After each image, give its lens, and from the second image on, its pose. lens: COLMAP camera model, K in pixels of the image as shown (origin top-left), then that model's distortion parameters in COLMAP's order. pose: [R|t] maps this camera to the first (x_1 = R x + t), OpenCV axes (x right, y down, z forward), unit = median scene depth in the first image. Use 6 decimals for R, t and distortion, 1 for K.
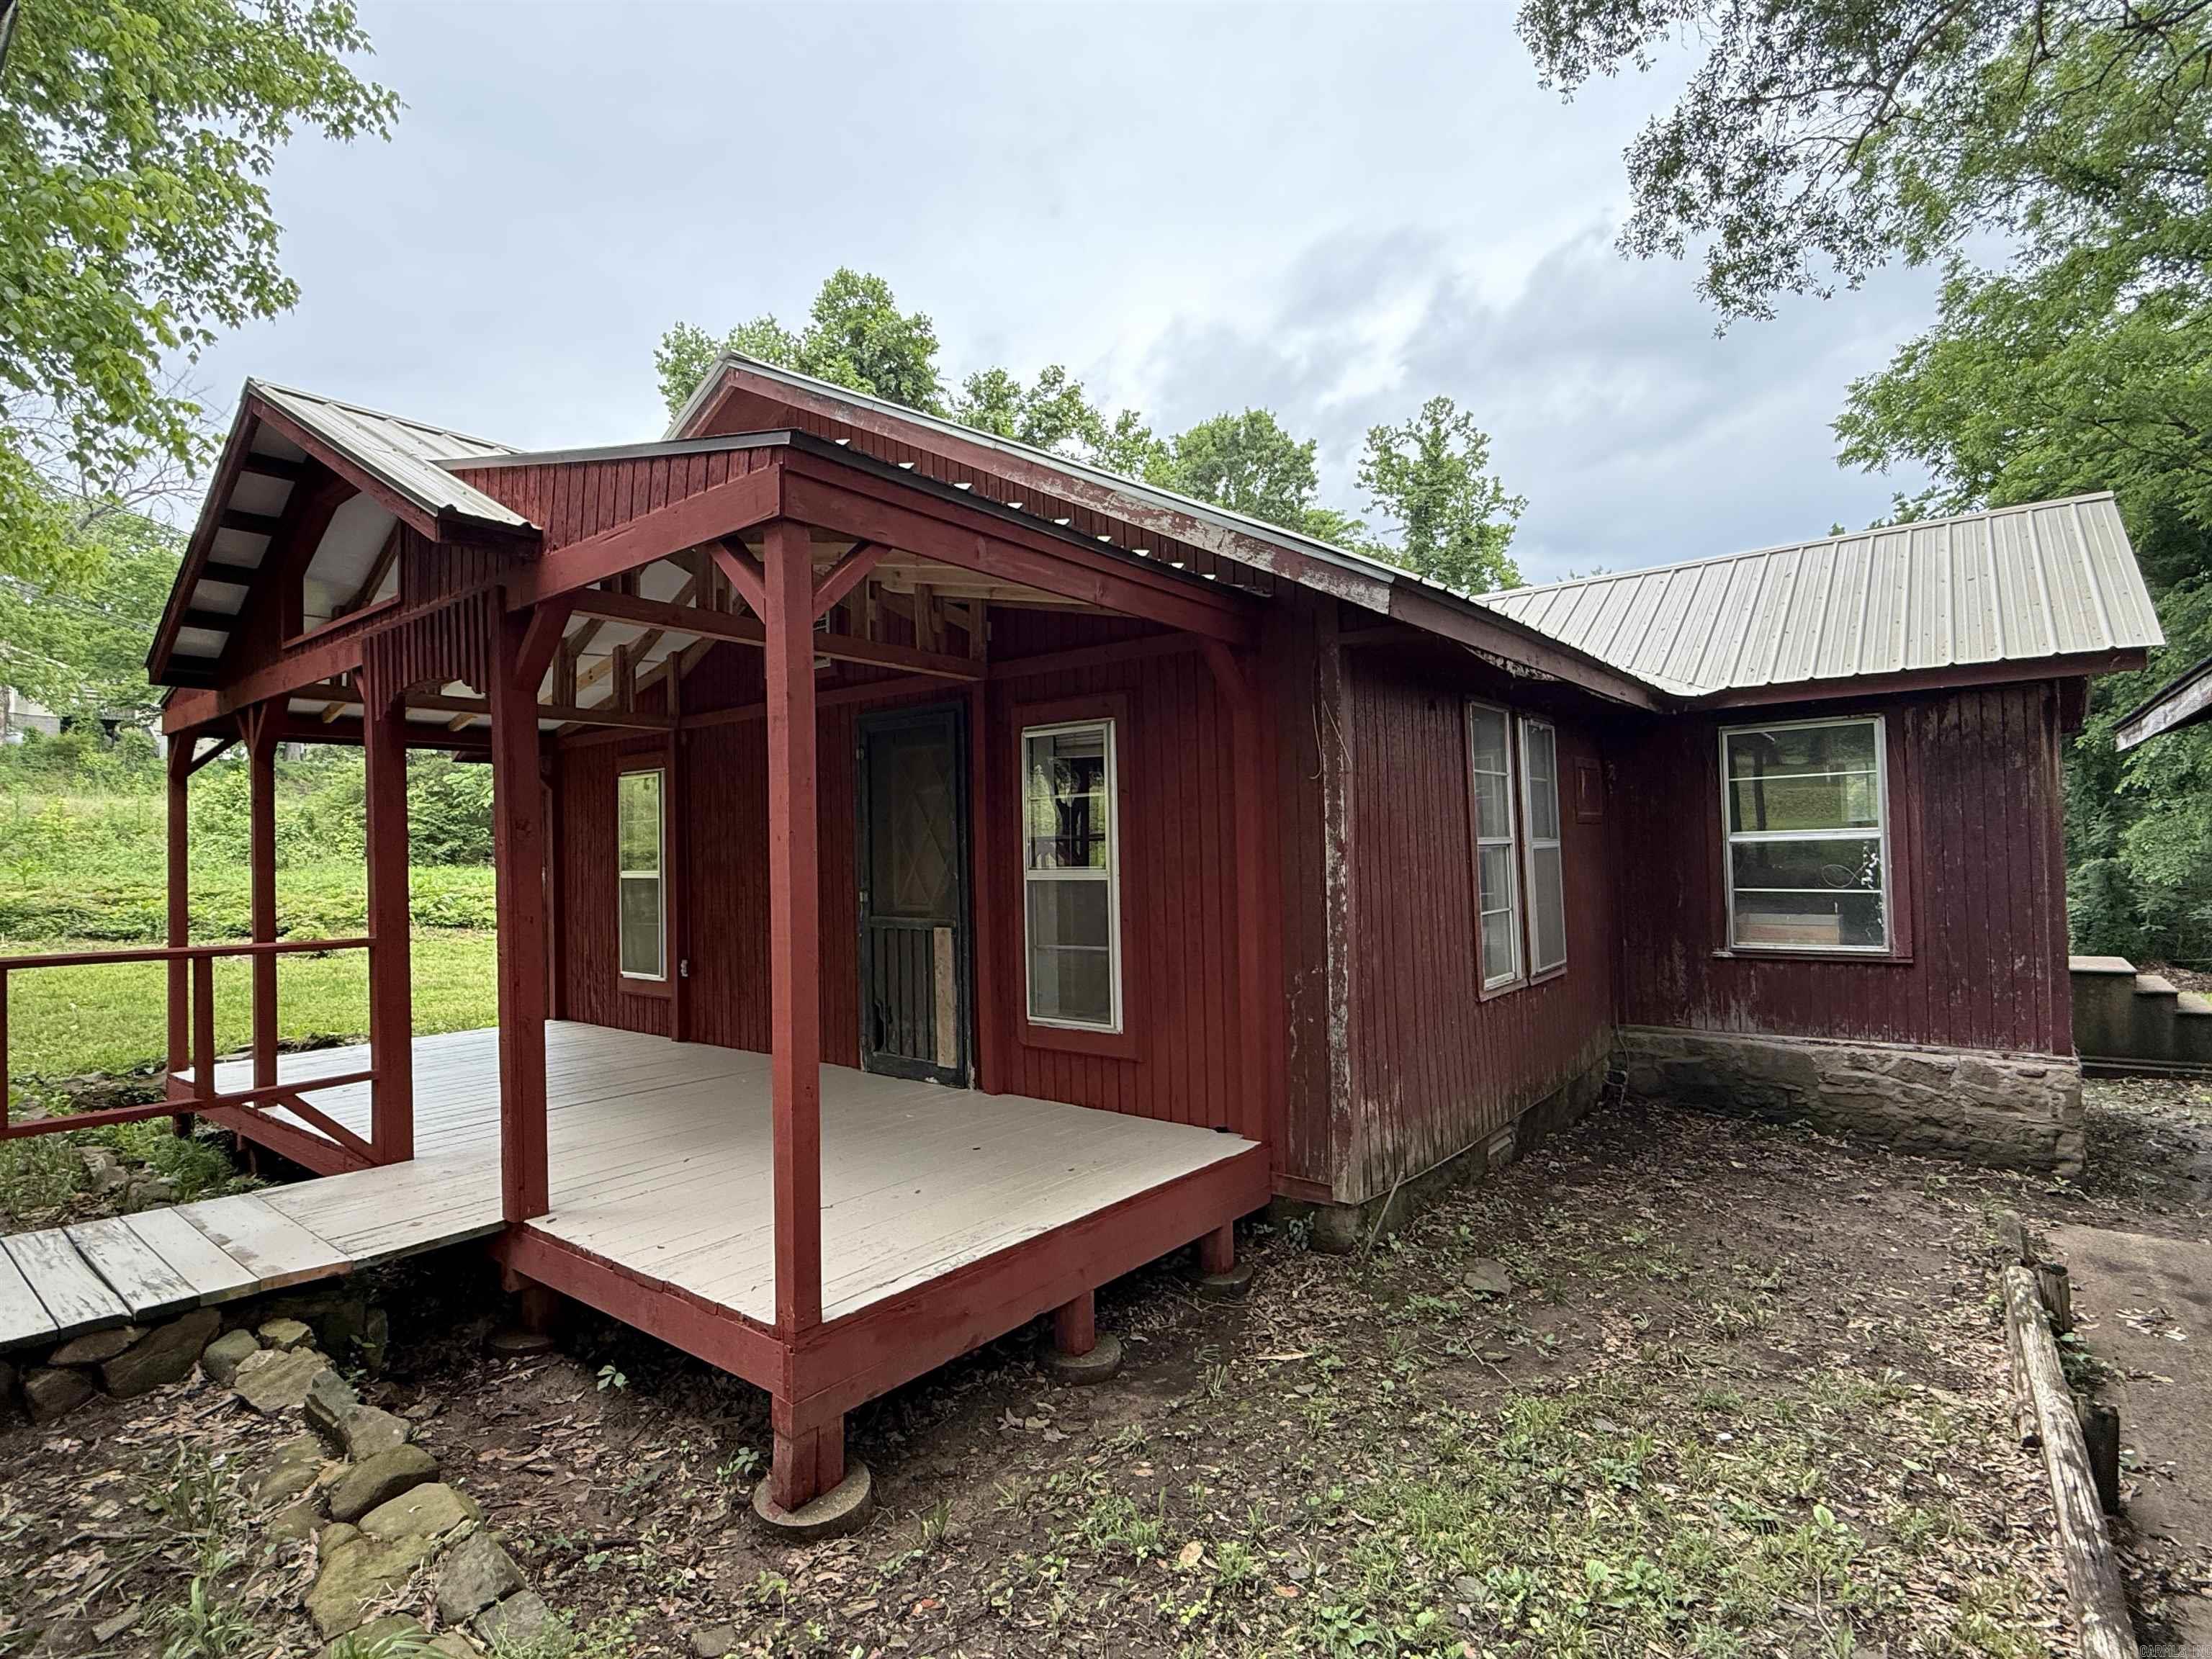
lens RADIAL K [[1079.8, 0, 1109.7], [0, 1079.8, 834.2], [0, 0, 1]] dist [0.003476, 0.002420]
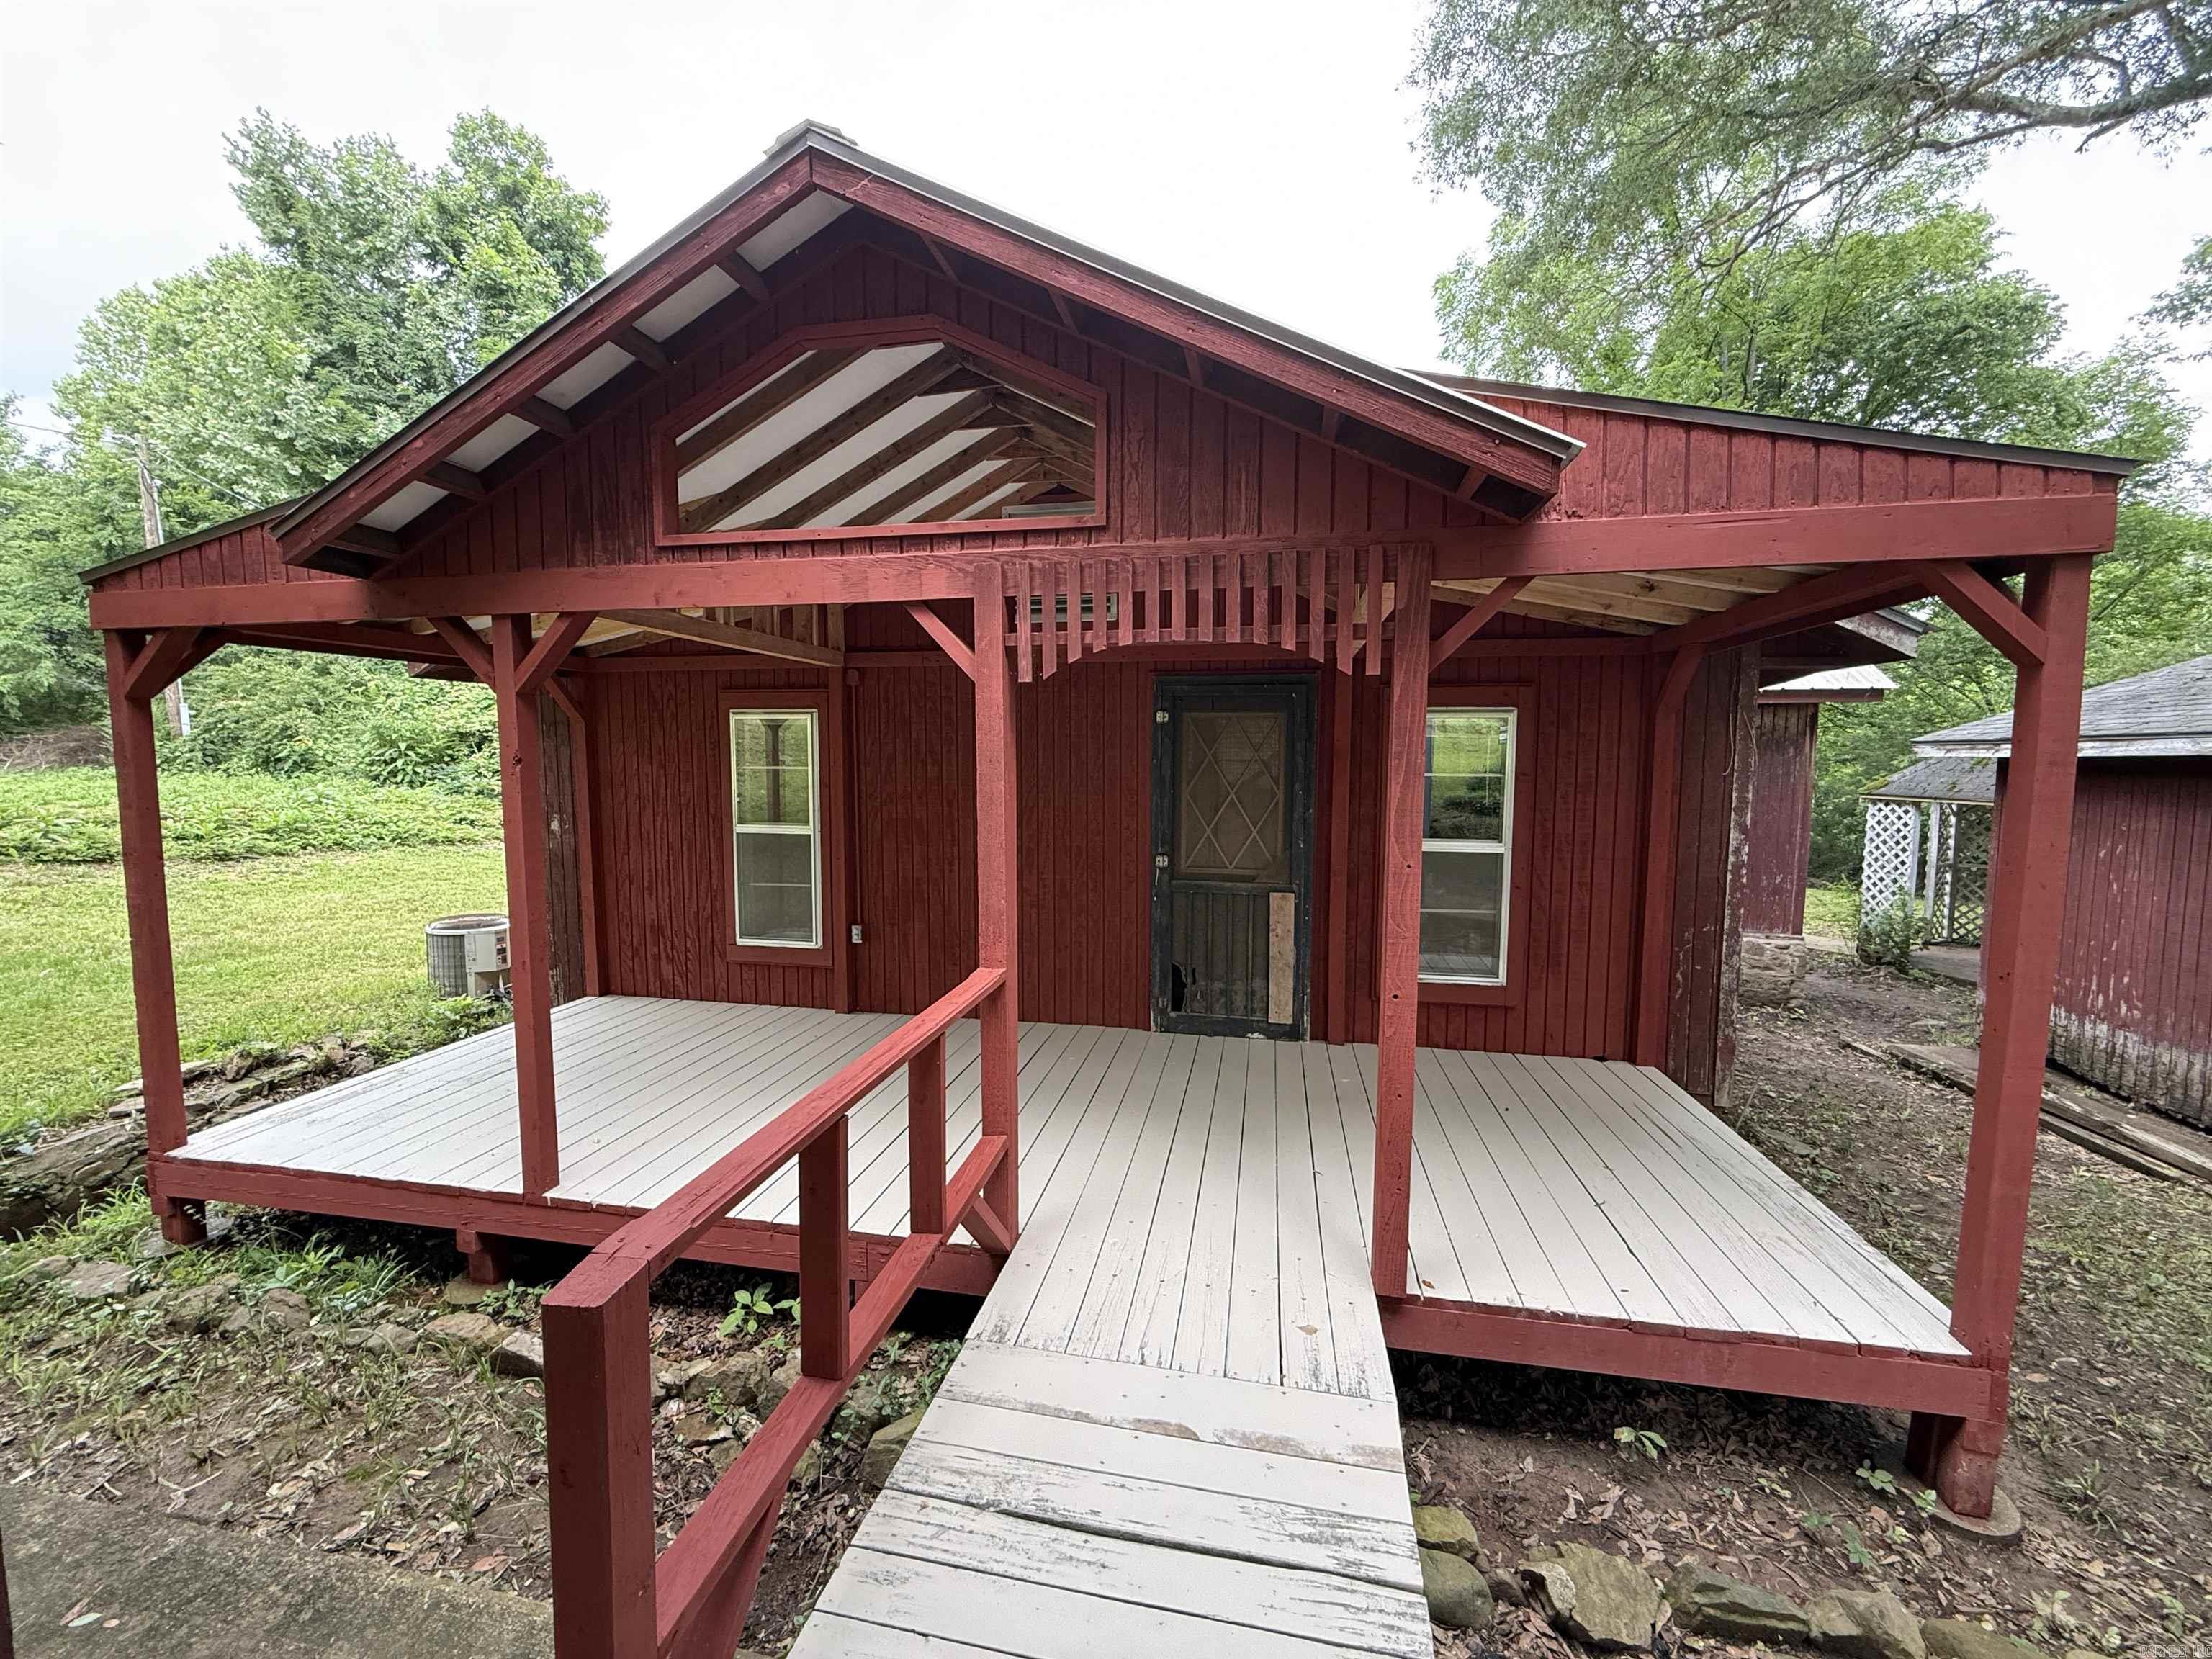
lens RADIAL K [[877.3, 0, 1097.8], [0, 877.3, 828.2], [0, 0, 1]] dist [0.002093, -0.000374]
pose [[0.890084, -0.014388, 0.455569, -0.658750], [-0.029807, 0.995525, 0.089677, -0.043351], [-0.454820, -0.093399, 0.885672, 0.318597]]
